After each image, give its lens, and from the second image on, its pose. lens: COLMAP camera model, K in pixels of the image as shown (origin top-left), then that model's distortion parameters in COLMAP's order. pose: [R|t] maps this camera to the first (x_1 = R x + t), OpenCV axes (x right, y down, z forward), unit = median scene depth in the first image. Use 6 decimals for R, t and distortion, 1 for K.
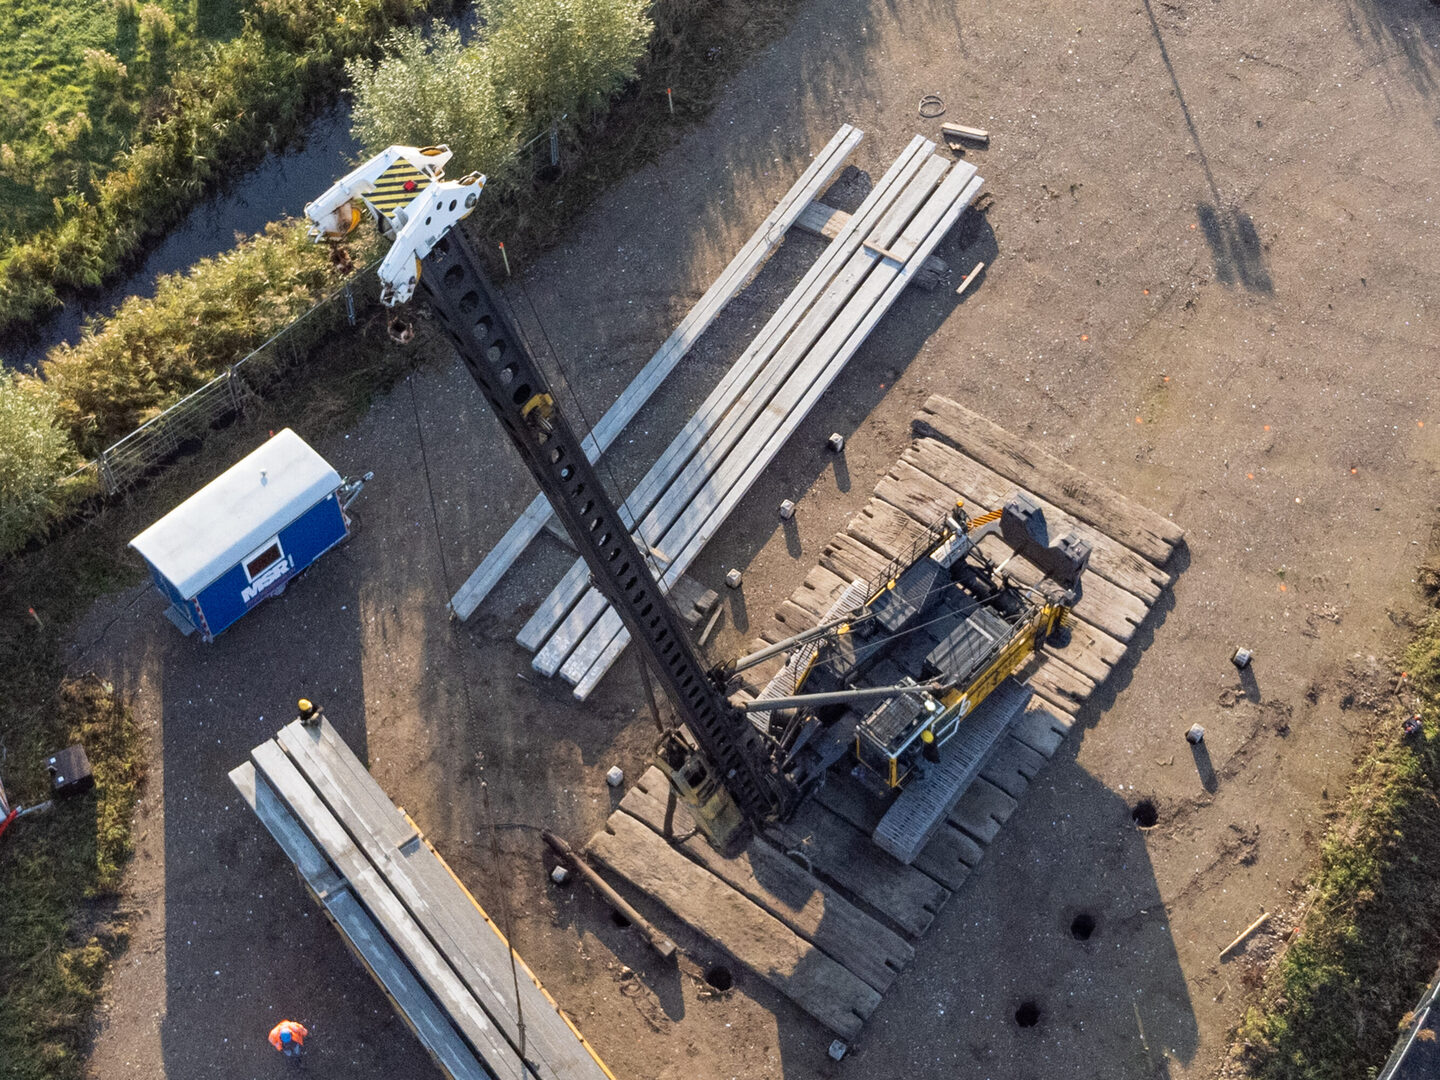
lens RADIAL K [[2162.2, 0, 737.1], [0, 2162.2, 502.2], [0, 0, 1]] dist [0.156120, -0.637917]
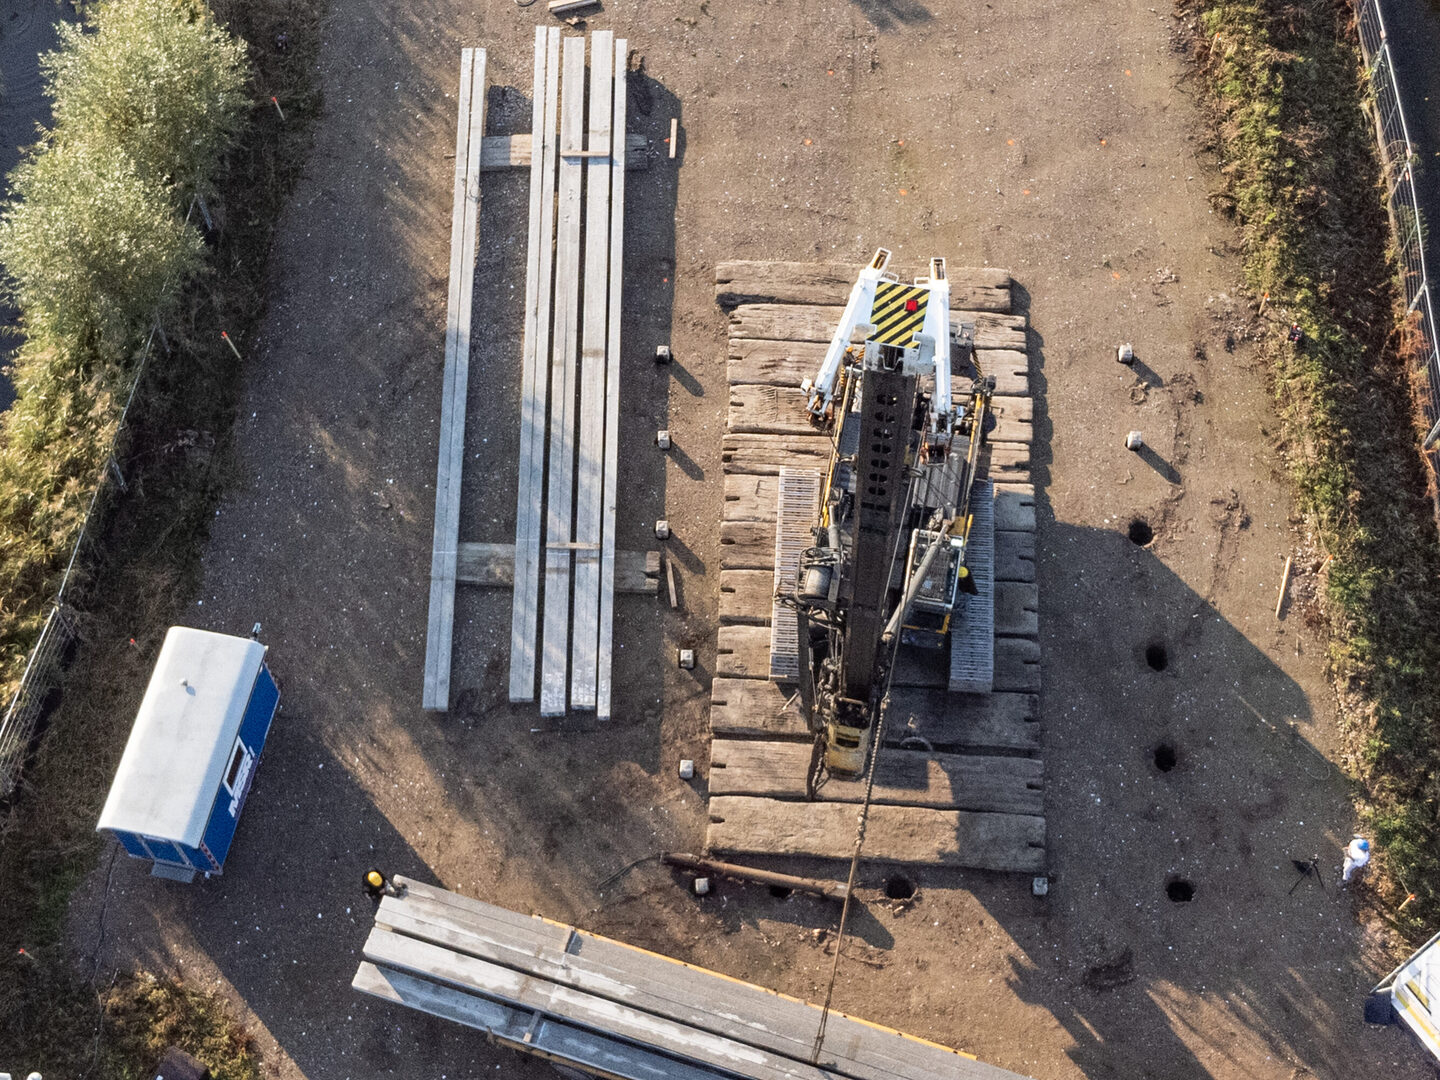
lens RADIAL K [[2162.2, 0, 737.1], [0, 2162.2, 502.2], [0, 0, 1]] dist [0.156120, -0.637917]
pose [[0.836564, -0.486021, 0.252873, -0.217321], [0.460074, 0.873812, 0.157430, -0.114725], [-0.297478, -0.015360, 0.954605, 0.077284]]
